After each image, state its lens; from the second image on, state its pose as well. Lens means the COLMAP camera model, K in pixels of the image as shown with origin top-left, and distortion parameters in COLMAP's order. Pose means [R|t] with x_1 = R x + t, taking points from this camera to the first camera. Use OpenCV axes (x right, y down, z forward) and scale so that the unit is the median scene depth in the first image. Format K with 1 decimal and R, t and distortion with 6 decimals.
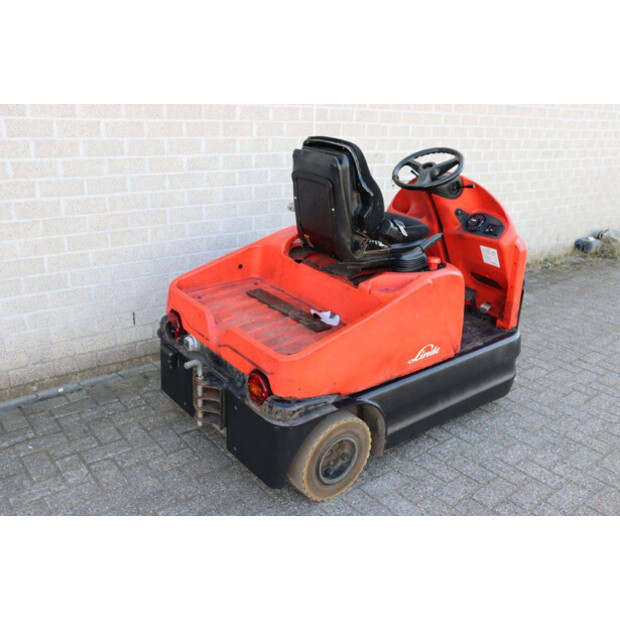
lens RADIAL K [[594.1, 0, 305.1], [0, 594.1, 310.8], [0, 0, 1]] dist [-0.051986, 0.000000]
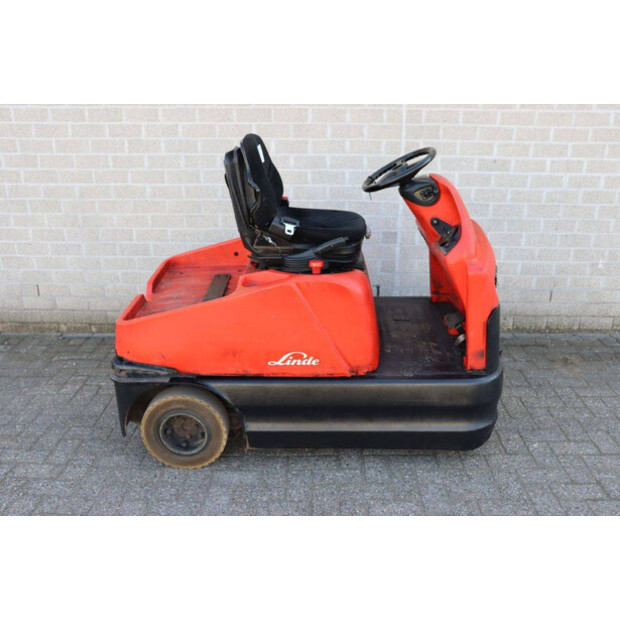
lens RADIAL K [[594.1, 0, 313.6], [0, 594.1, 307.7], [0, 0, 1]] dist [-0.051986, 0.000000]
pose [[0.771000, 0.170848, -0.613489, 0.648843], [-0.186648, 0.981660, 0.038808, -0.043318], [0.608868, 0.084586, 0.788749, 0.214300]]
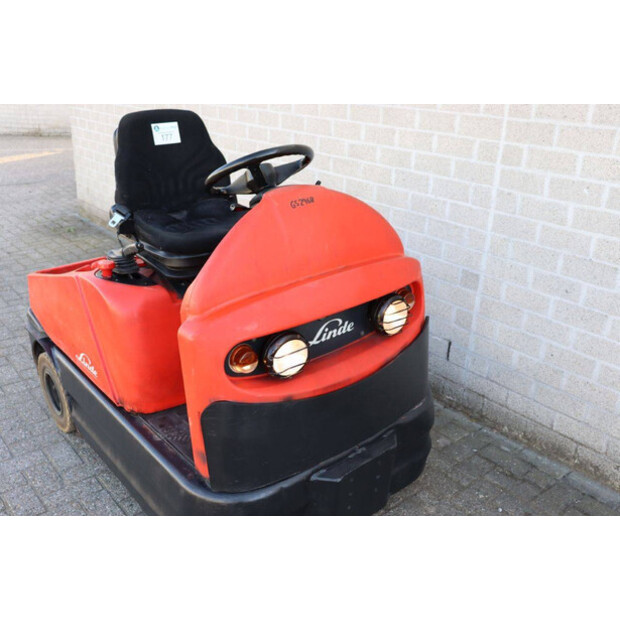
lens RADIAL K [[594.1, 0, 315.0], [0, 594.1, 311.1], [0, 0, 1]] dist [-0.051986, 0.000000]
pose [[0.032232, 0.337488, -0.940778, 0.801918], [-0.369078, 0.878759, 0.302595, -0.302046], [0.928839, 0.337467, 0.152883, 0.939019]]
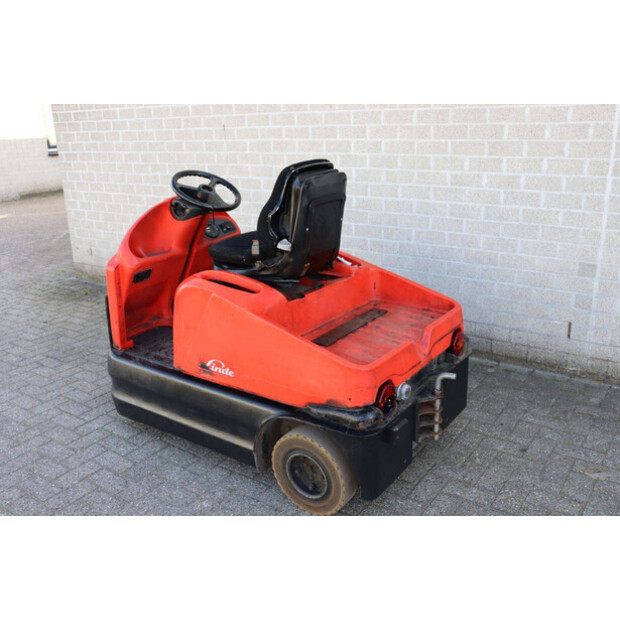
lens RADIAL K [[594.1, 0, 318.9], [0, 594.1, 310.7], [0, 0, 1]] dist [-0.051986, 0.000000]
pose [[0.289922, 0.253051, -0.922990, 0.853489], [-0.278856, 0.944901, 0.171466, -0.143595], [0.915524, 0.207669, 0.344513, 0.465890]]
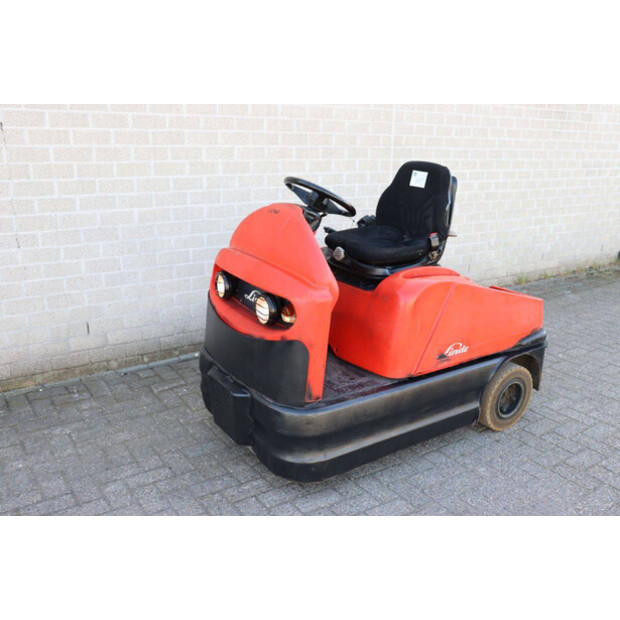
lens RADIAL K [[594.1, 0, 310.6], [0, 594.1, 306.8], [0, 0, 1]] dist [-0.051986, 0.000000]
pose [[0.997364, 0.006679, -0.072247, -0.075206], [-0.010049, 0.998873, -0.046386, 0.087433], [0.071856, 0.046990, 0.996308, -0.272244]]
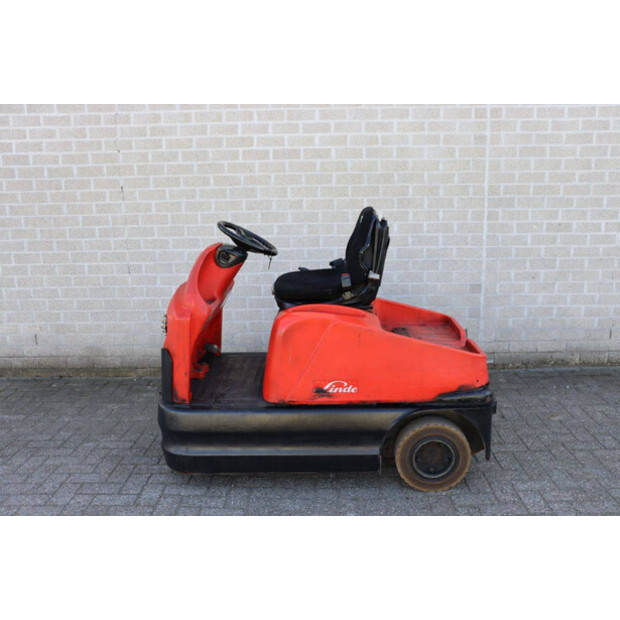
lens RADIAL K [[594.1, 0, 315.4], [0, 594.1, 311.7], [0, 0, 1]] dist [-0.051986, 0.000000]
pose [[0.775569, 0.079097, -0.626288, 0.612631], [-0.165247, 0.982962, -0.080491, 0.073582], [0.609251, 0.165919, 0.775425, -0.111217]]
